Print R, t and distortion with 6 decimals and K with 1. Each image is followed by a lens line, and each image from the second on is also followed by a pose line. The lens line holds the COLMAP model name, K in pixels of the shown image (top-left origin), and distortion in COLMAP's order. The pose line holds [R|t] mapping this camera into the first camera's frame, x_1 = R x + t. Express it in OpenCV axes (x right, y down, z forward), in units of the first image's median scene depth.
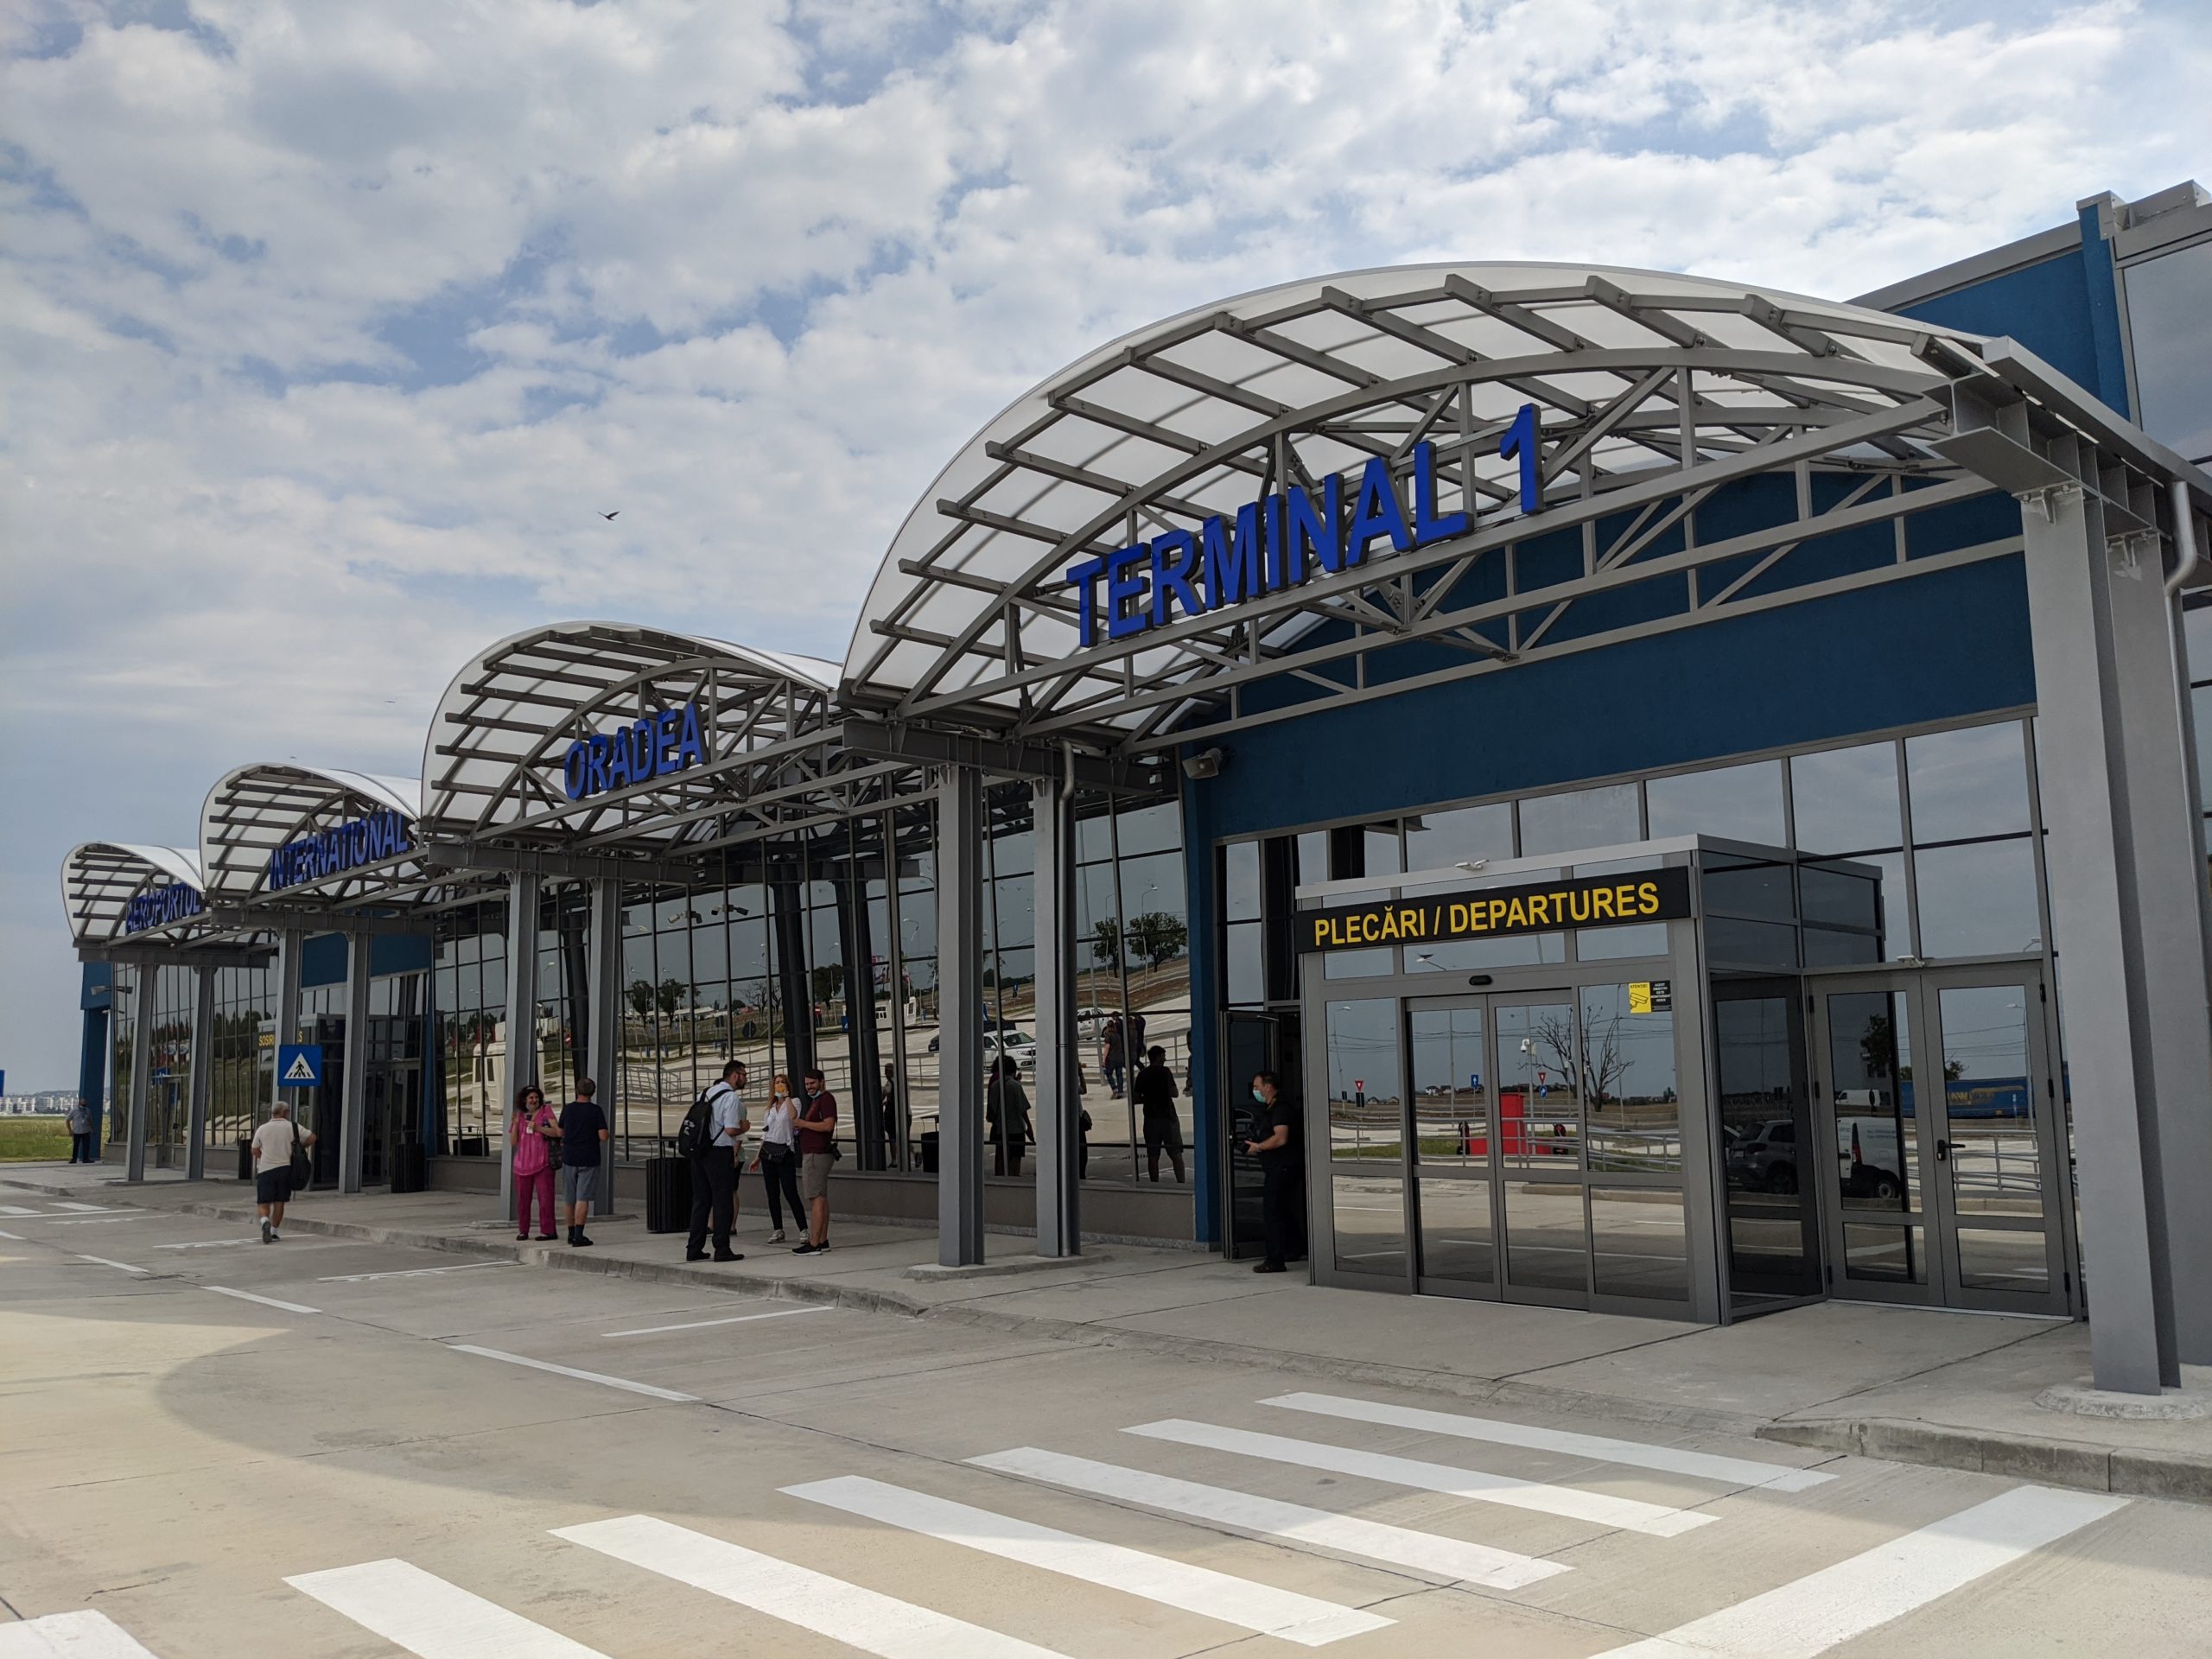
lens RADIAL K [[1776.1, 0, 1072.6], [0, 1776.1, 849.9], [0, 0, 1]] dist [0.055999, -0.097831]
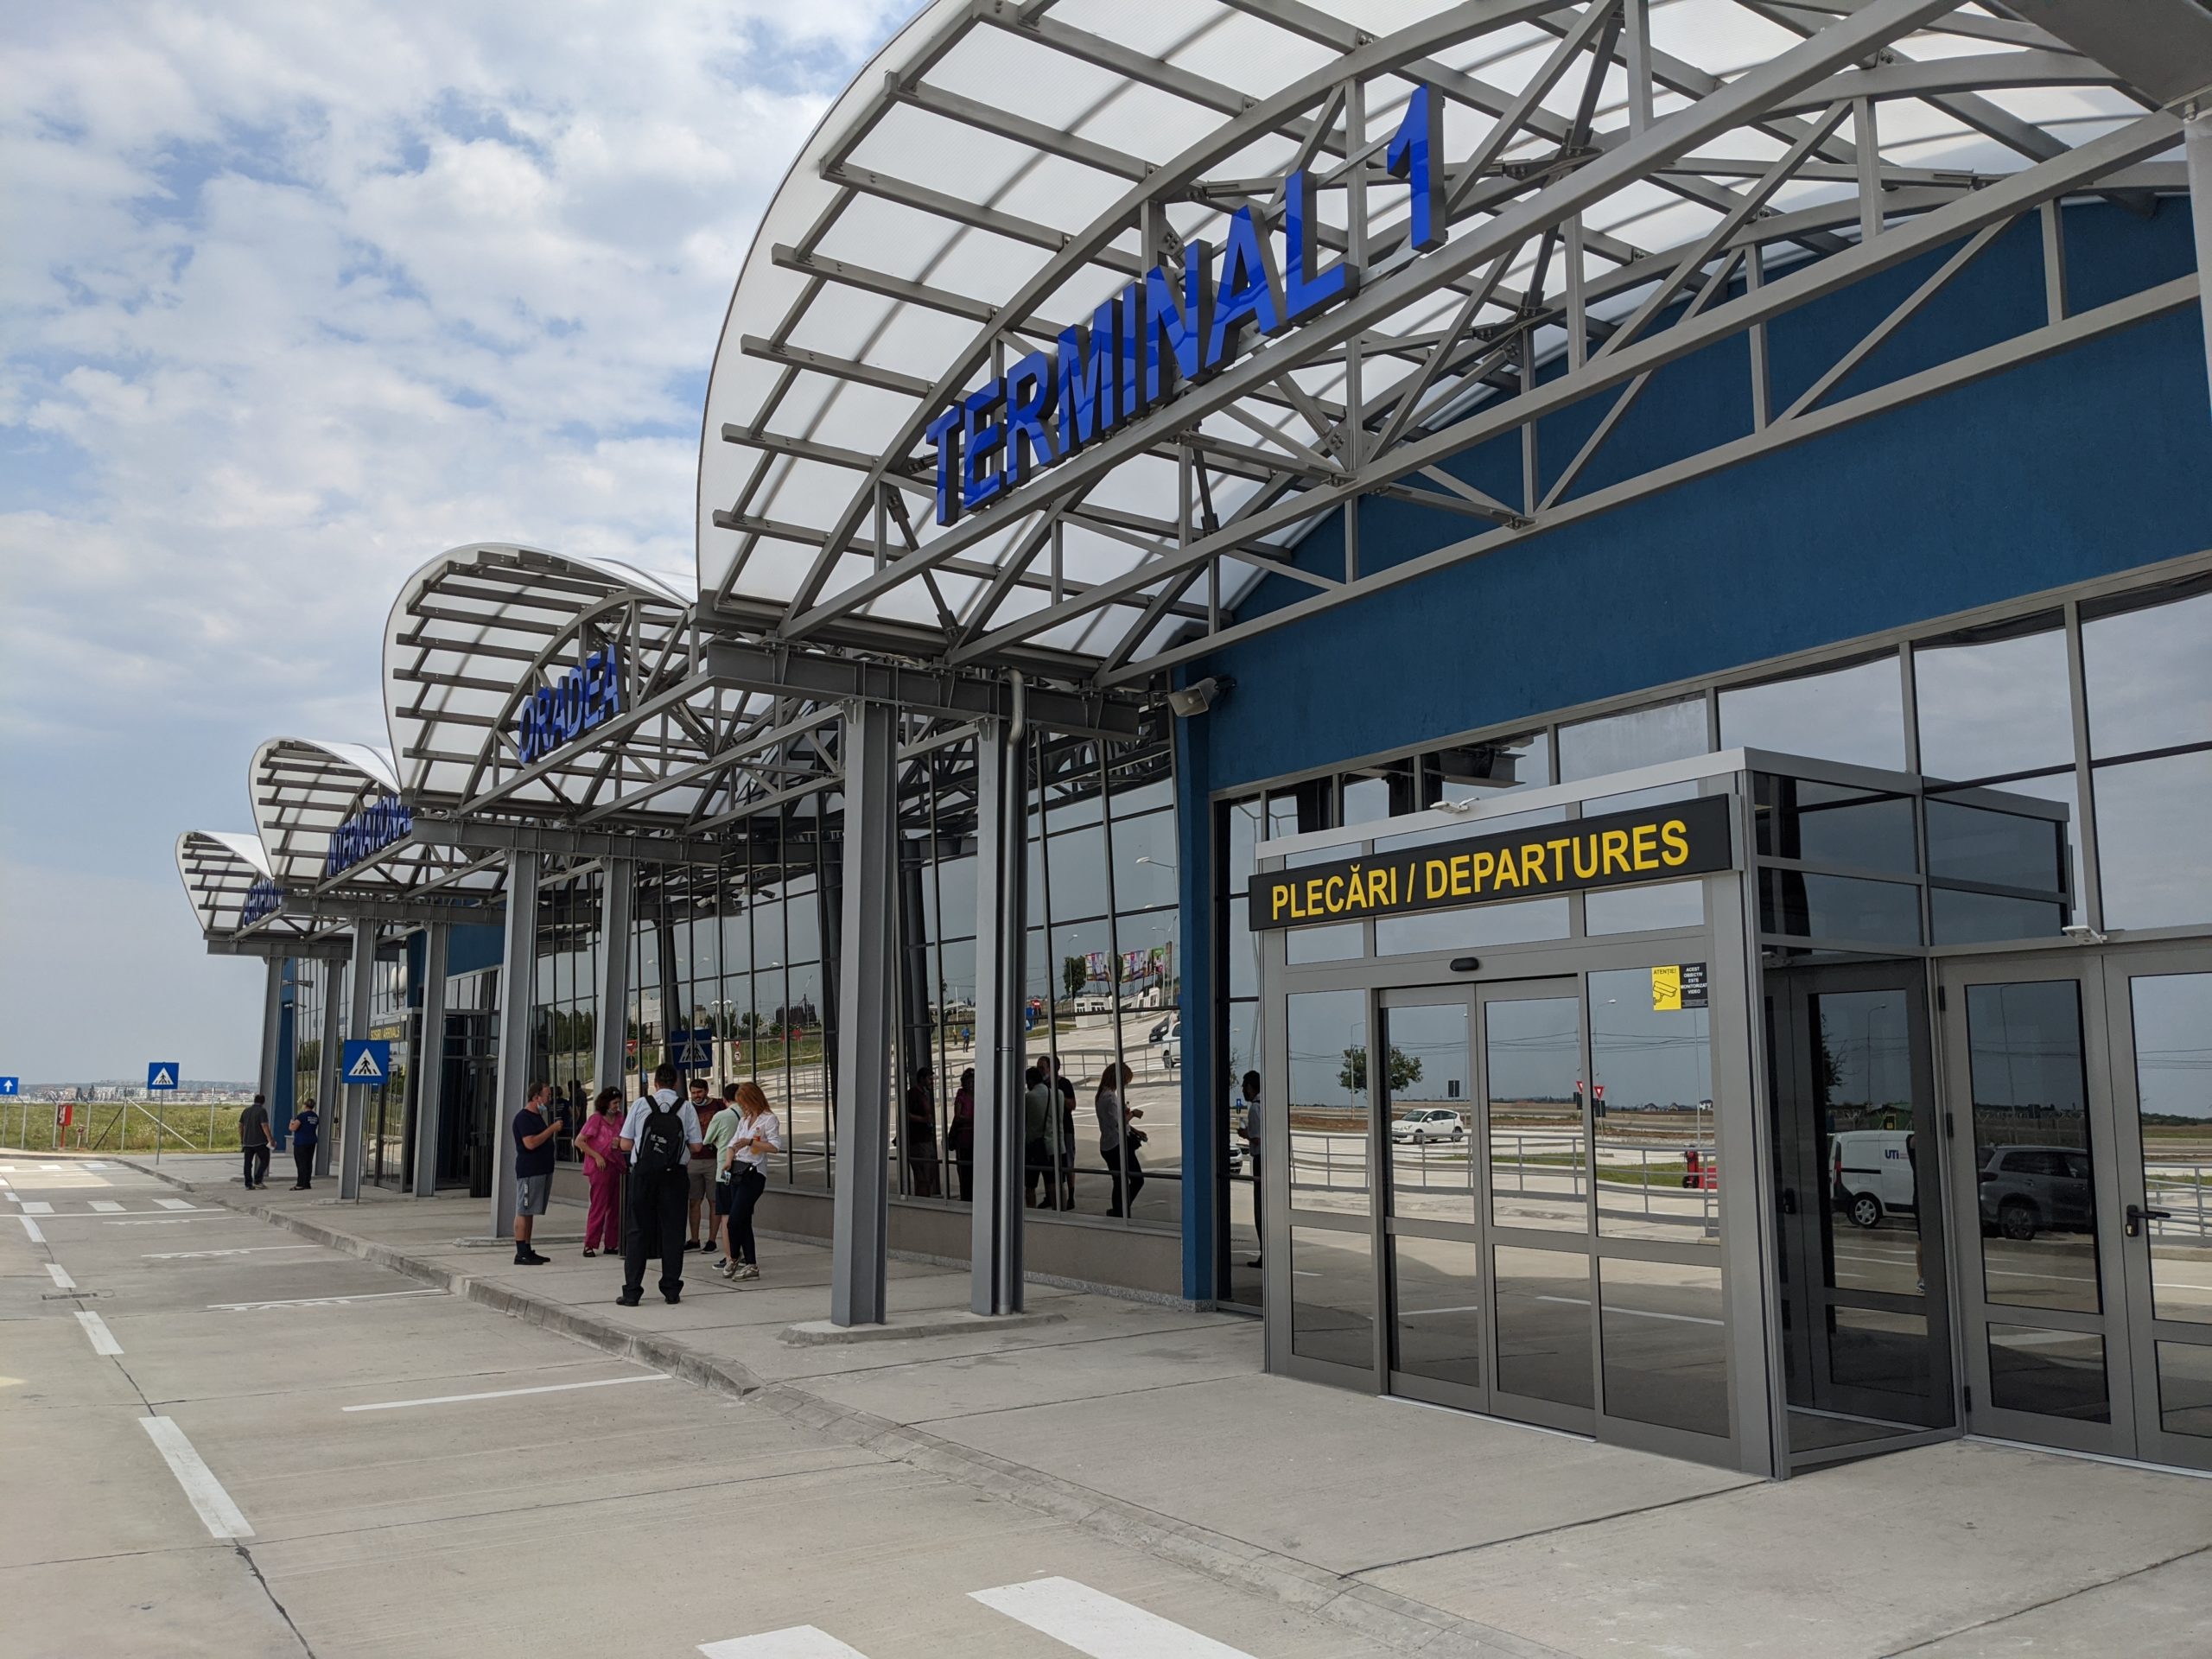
lens RADIAL K [[1769.3, 0, 1079.7], [0, 1769.3, 850.5], [0, 0, 1]] dist [0.050232, -0.086301]
pose [[0.988503, -0.007264, -0.151028, 0.179868], [0.007127, 0.999974, -0.001448, 0.026404], [0.151034, 0.000355, 0.988528, 0.261733]]
